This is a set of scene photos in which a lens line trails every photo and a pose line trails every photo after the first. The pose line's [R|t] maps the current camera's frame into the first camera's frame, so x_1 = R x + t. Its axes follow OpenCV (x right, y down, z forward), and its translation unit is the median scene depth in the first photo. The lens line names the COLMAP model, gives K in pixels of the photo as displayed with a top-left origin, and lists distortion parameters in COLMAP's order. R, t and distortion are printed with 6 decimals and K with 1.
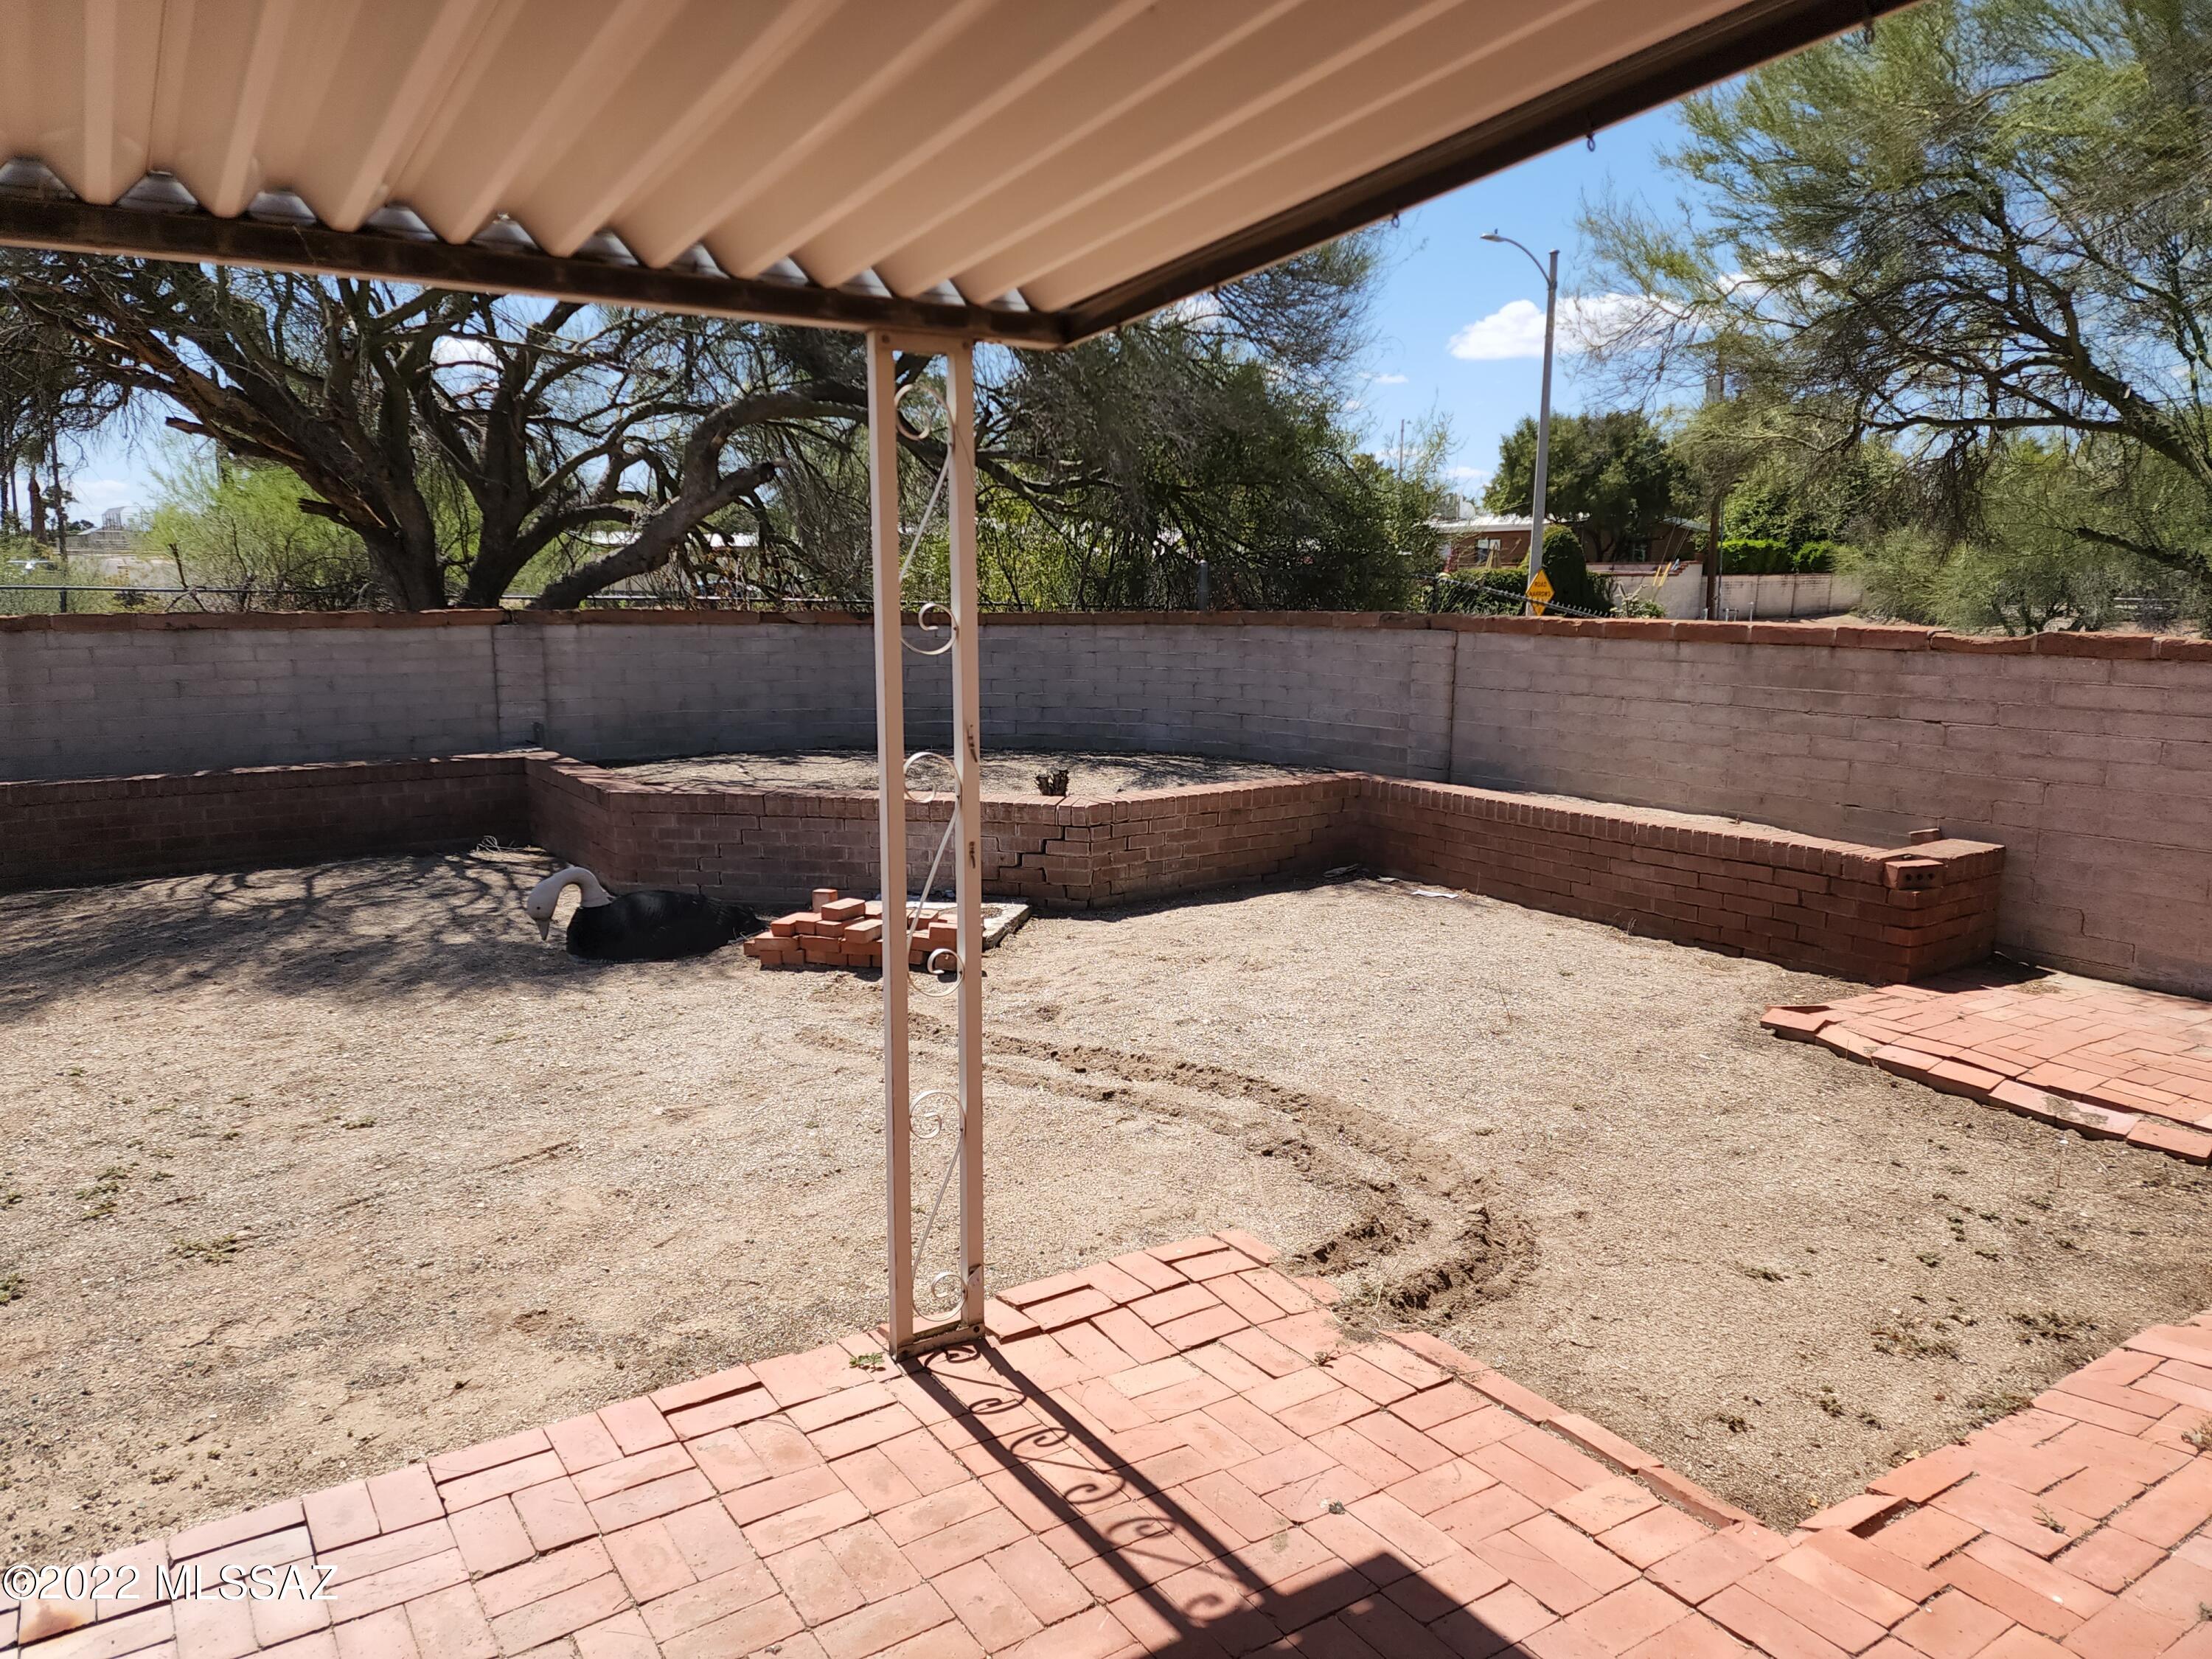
lens RADIAL K [[1451.5, 0, 1106.0], [0, 1451.5, 829.5], [0, 0, 1]] dist [-0.002645, -0.001578]
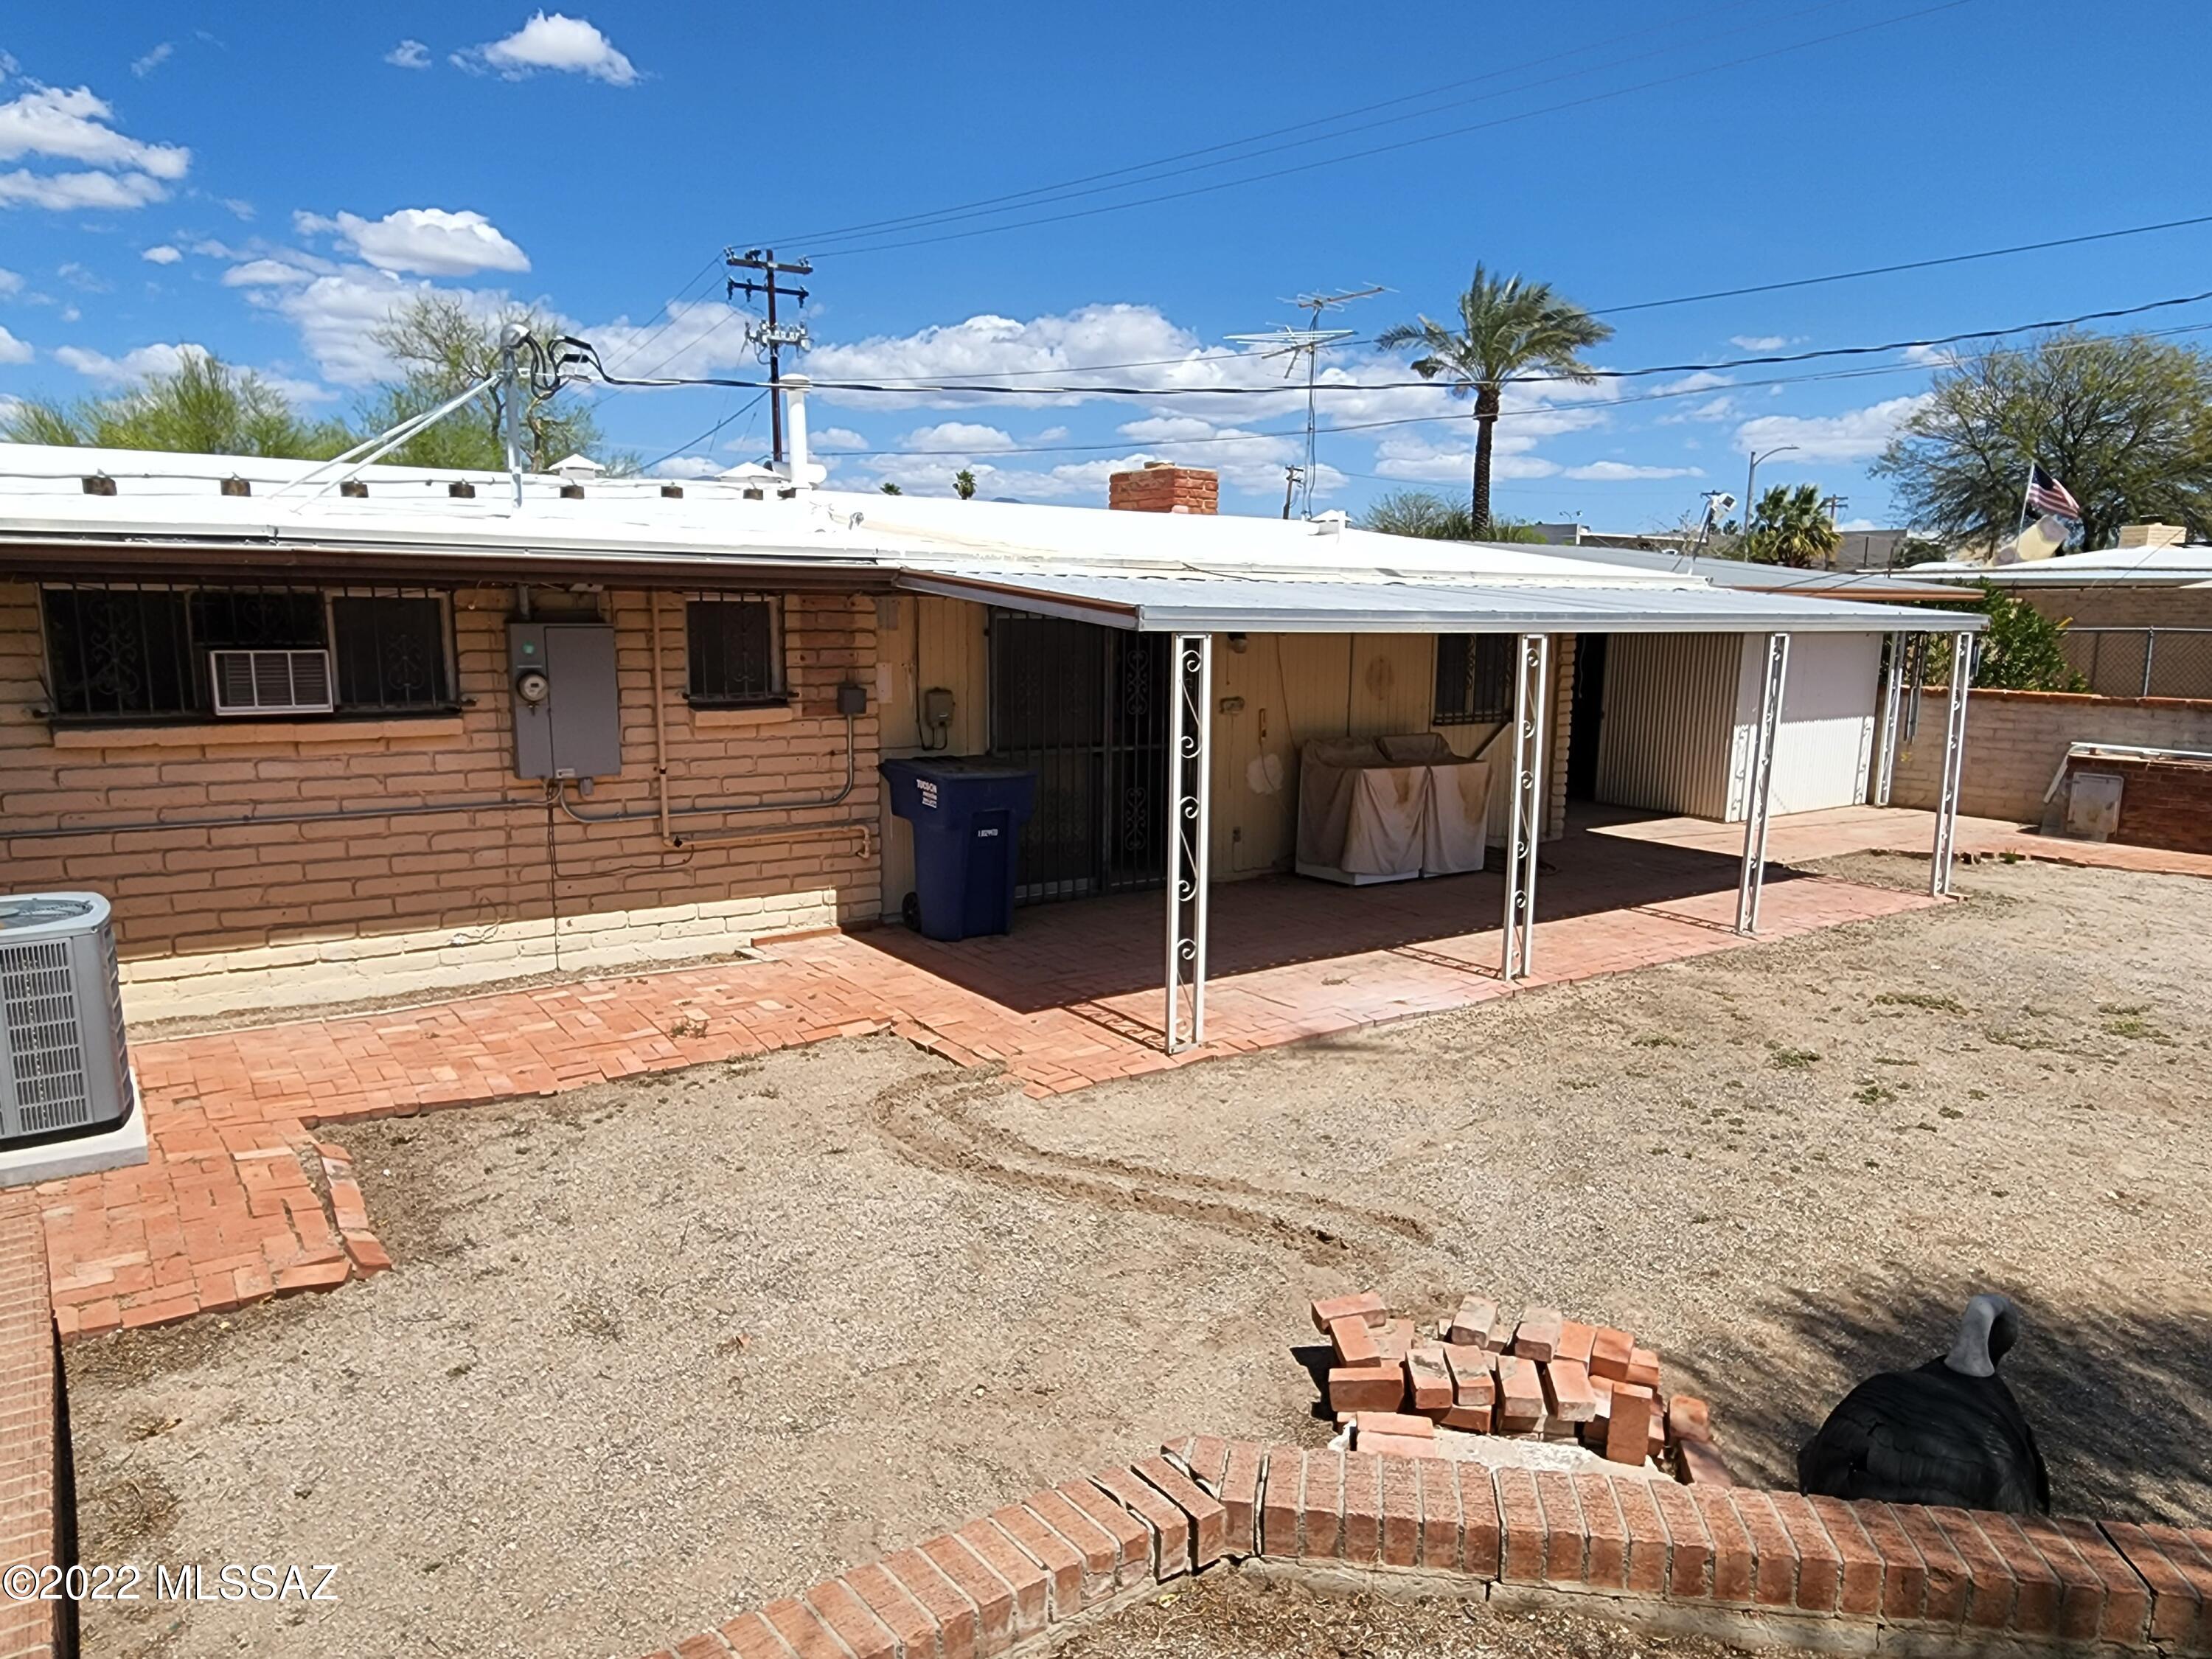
lens RADIAL K [[1534.7, 0, 1106.0], [0, 1534.7, 829.5], [0, 0, 1]] dist [0.000259, 0.000030]
pose [[-0.999939, -0.009818, -0.005080, 0.023847], [-0.010922, 0.948405, 0.316872, -0.730860], [0.001707, 0.316908, -0.948455, 3.082333]]
